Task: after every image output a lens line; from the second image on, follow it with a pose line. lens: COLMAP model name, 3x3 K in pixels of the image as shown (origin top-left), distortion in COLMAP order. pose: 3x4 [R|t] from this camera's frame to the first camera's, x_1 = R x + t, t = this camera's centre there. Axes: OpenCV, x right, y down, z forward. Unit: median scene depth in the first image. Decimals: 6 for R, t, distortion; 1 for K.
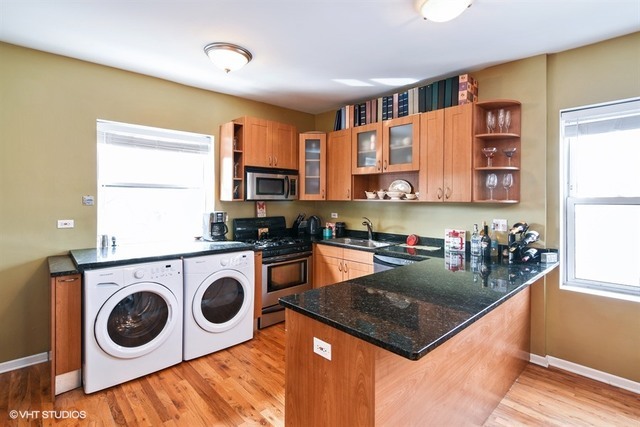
lens RADIAL K [[312.3, 0, 320.3], [0, 312.3, 200.3], [0, 0, 1]] dist [-0.000029, -0.000184]
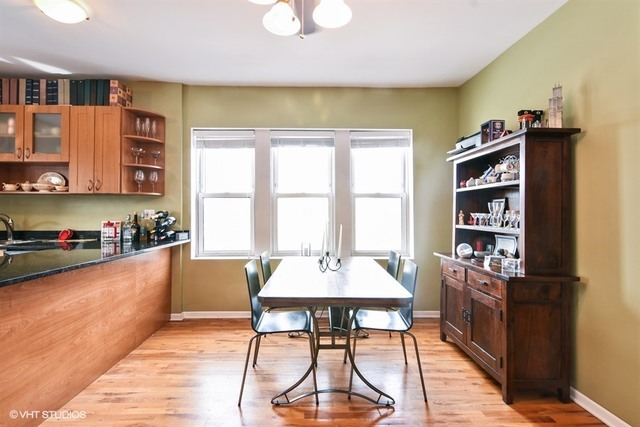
lens RADIAL K [[306.6, 0, 319.0], [0, 306.6, 207.2], [0, 0, 1]] dist [-0.003655, -0.000929]
pose [[0.661555, 0.010018, 0.749830, 0.121573], [0.003180, 0.999864, -0.016164, 0.071347], [-0.749890, 0.013078, 0.661433, -0.260918]]
